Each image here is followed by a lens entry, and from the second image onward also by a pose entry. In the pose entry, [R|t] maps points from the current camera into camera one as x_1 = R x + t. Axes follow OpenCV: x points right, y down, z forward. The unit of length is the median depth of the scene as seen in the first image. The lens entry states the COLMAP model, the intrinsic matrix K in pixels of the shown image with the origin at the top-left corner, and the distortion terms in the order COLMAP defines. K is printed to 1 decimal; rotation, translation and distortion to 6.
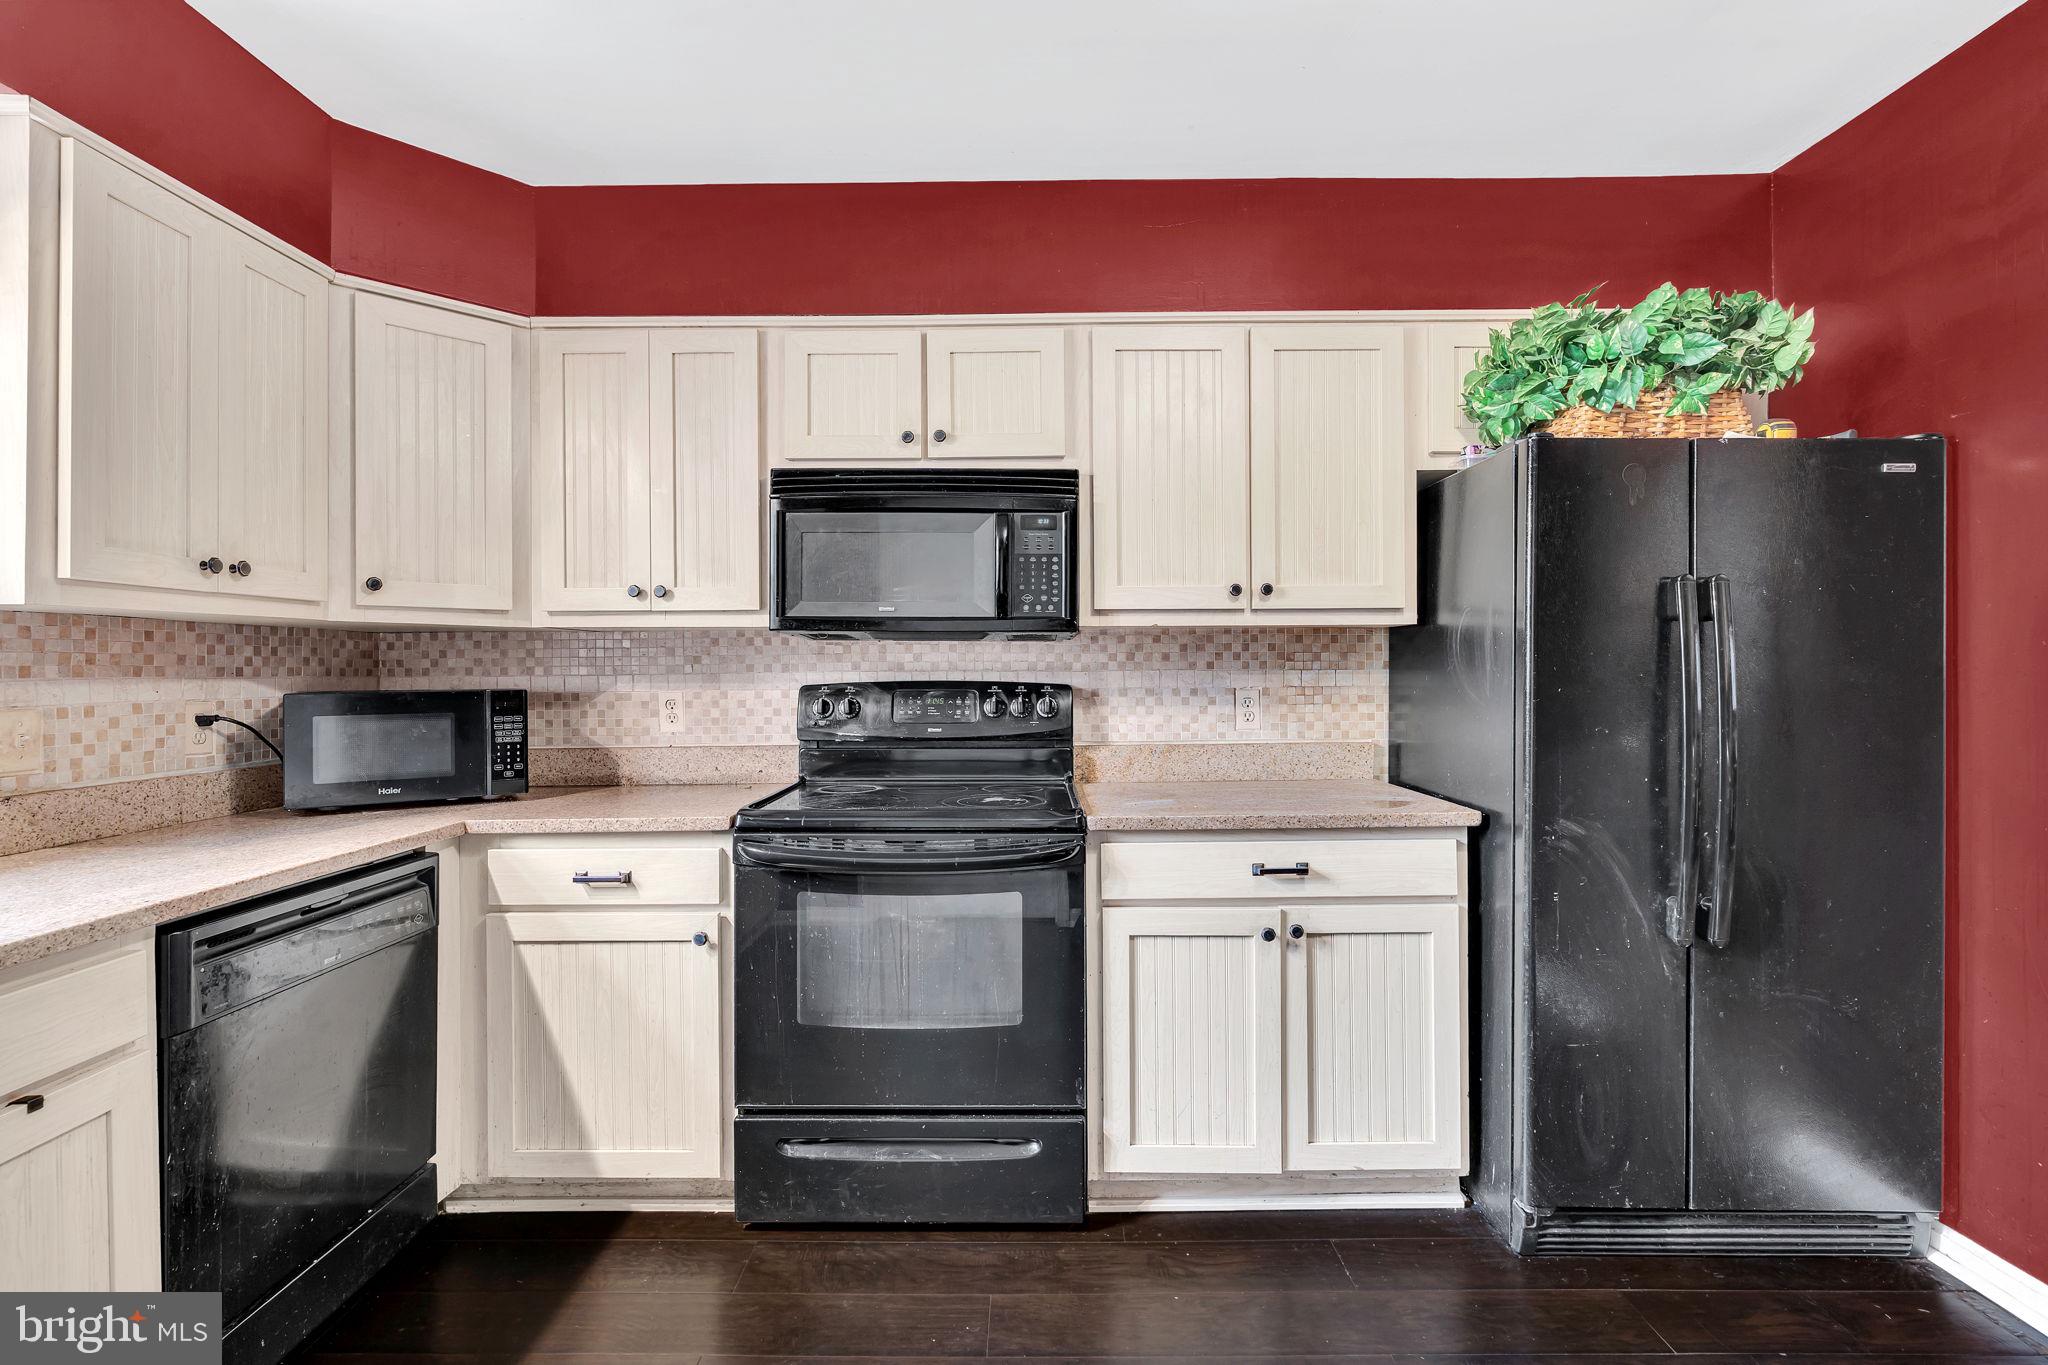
lens RADIAL K [[931.5, 0, 1024.2], [0, 931.5, 666.4], [0, 0, 1]] dist [-0.011897, 0.000461]
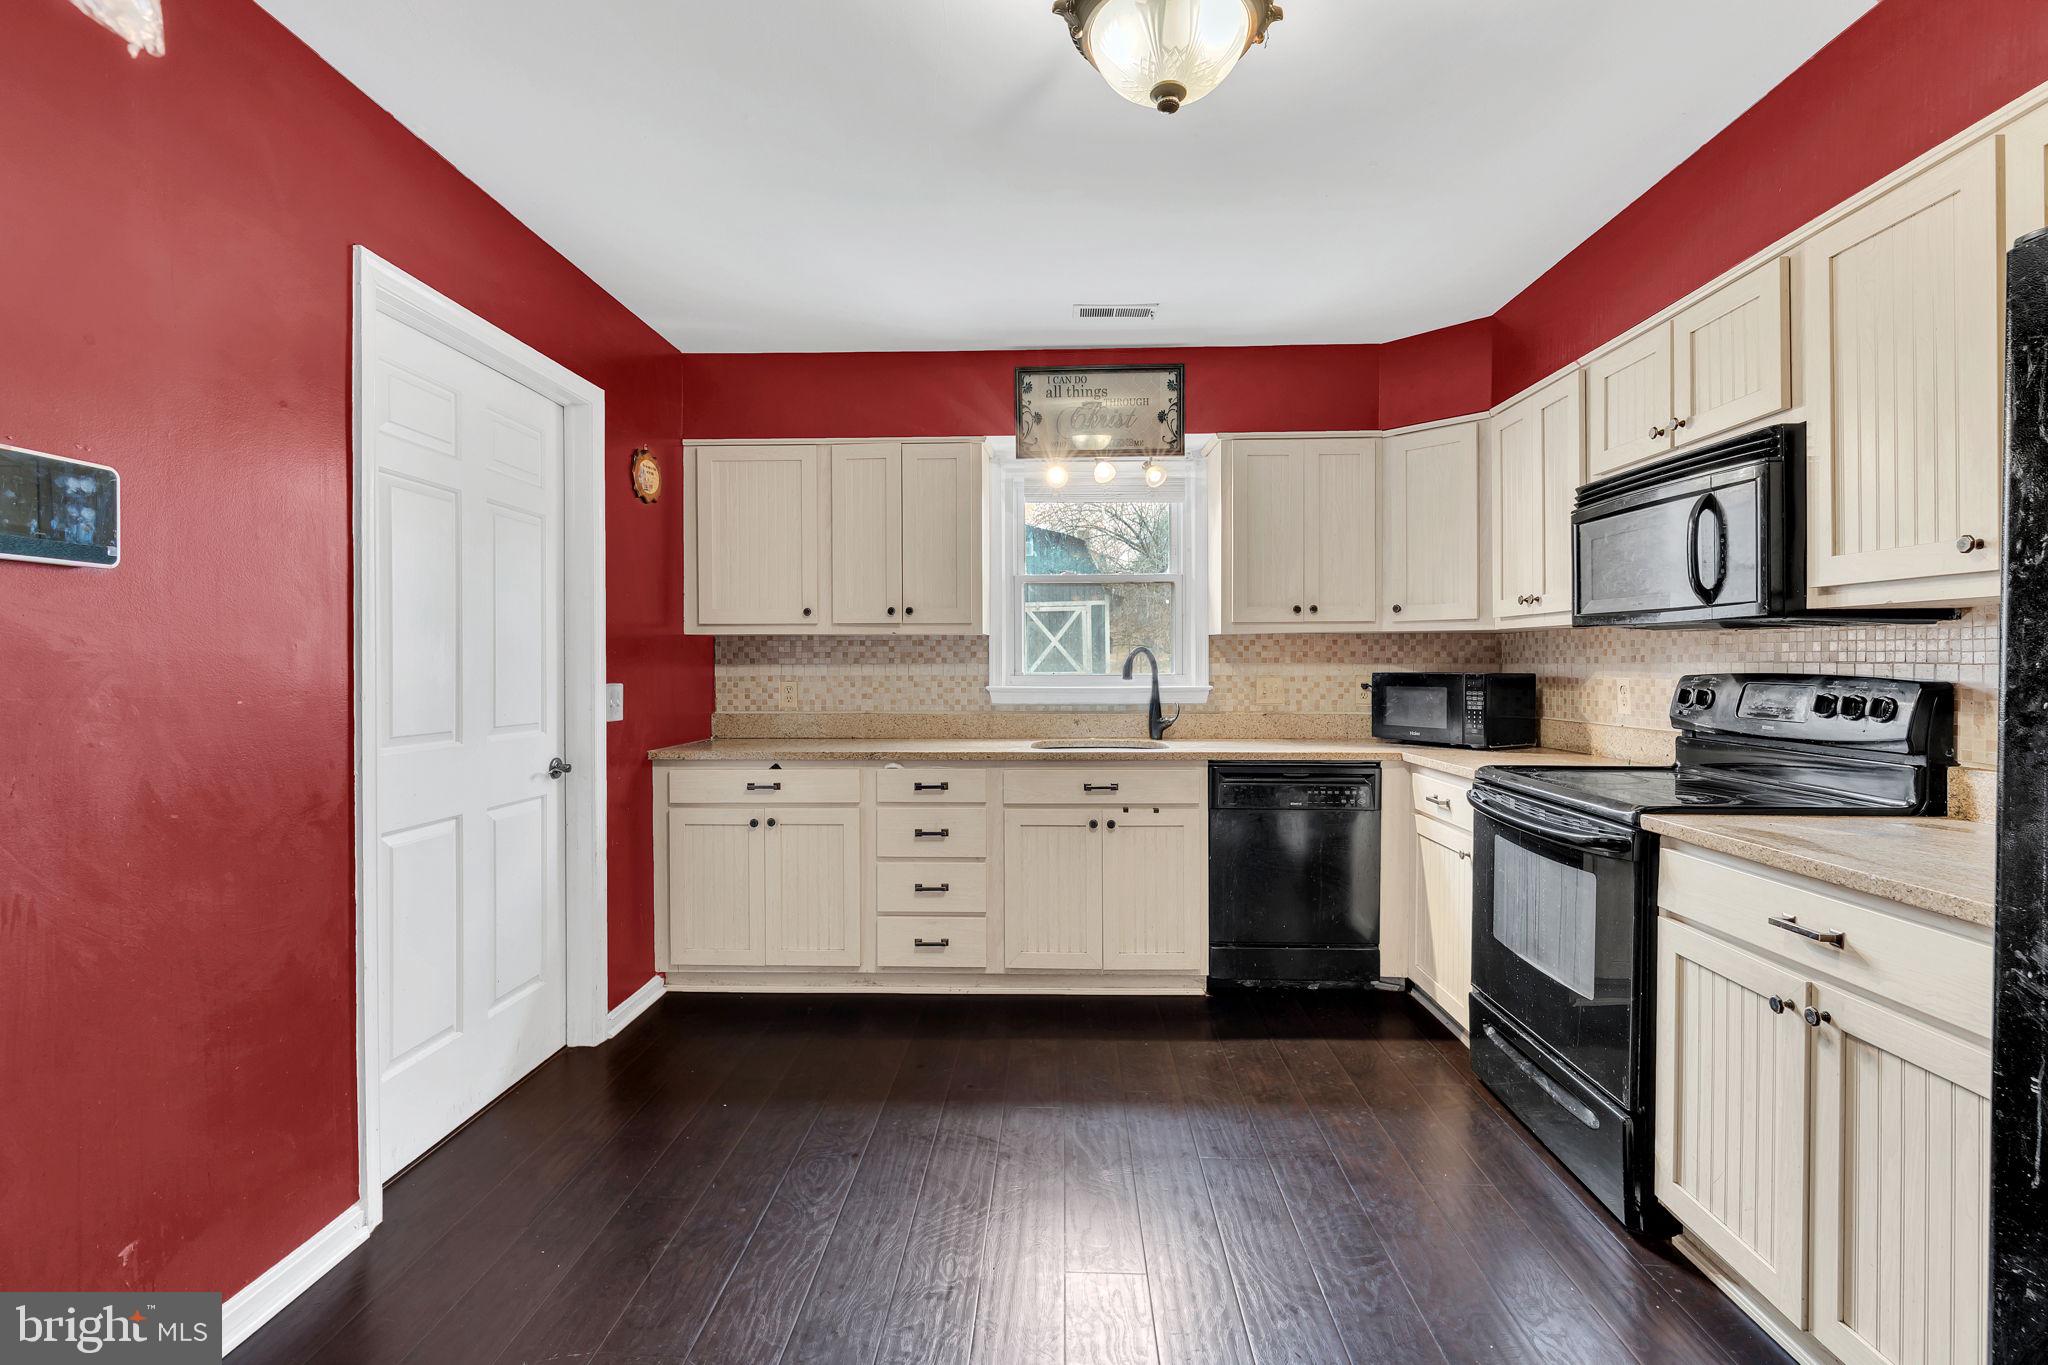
lens RADIAL K [[931.5, 0, 1024.2], [0, 931.5, 666.4], [0, 0, 1]] dist [-0.011897, 0.000461]
pose [[-0.041216, 0.010769, -0.999092, 0.929161], [0.005186, 0.999931, 0.010564, -0.004759], [0.999137, -0.004746, -0.041269, 0.354578]]
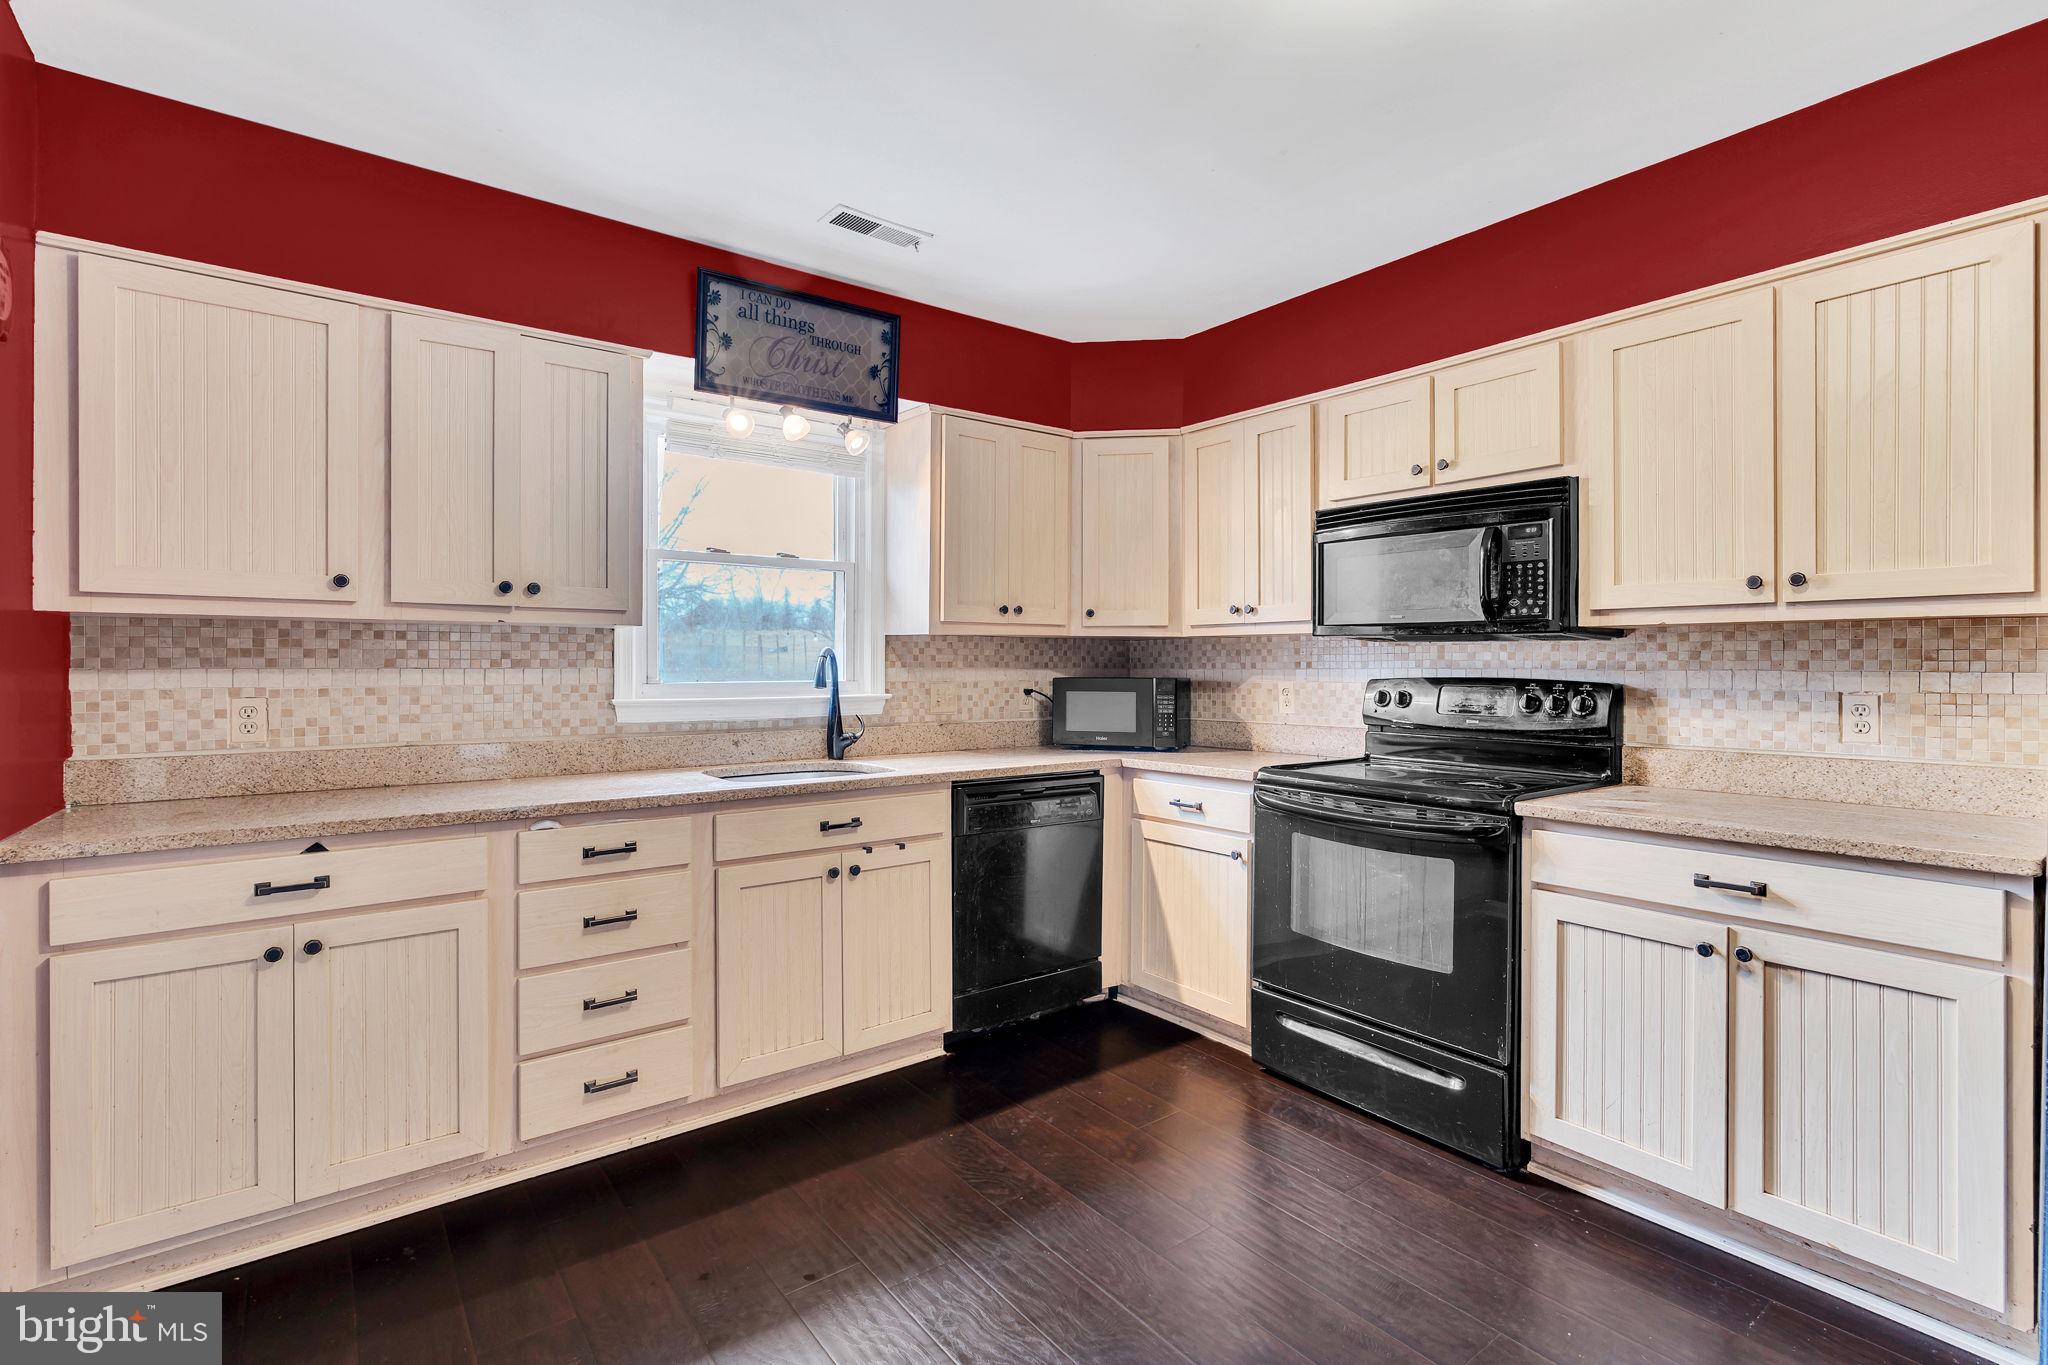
lens RADIAL K [[951.6, 0, 1025.5], [0, 951.6, 660.7], [0, 0, 1]] dist [-0.003697, -0.000007]
pose [[0.608016, 0.003676, -0.793916, 0.536937], [-0.003060, 0.999993, 0.002288, -0.005974], [0.793919, 0.001038, 0.608023, -0.124982]]
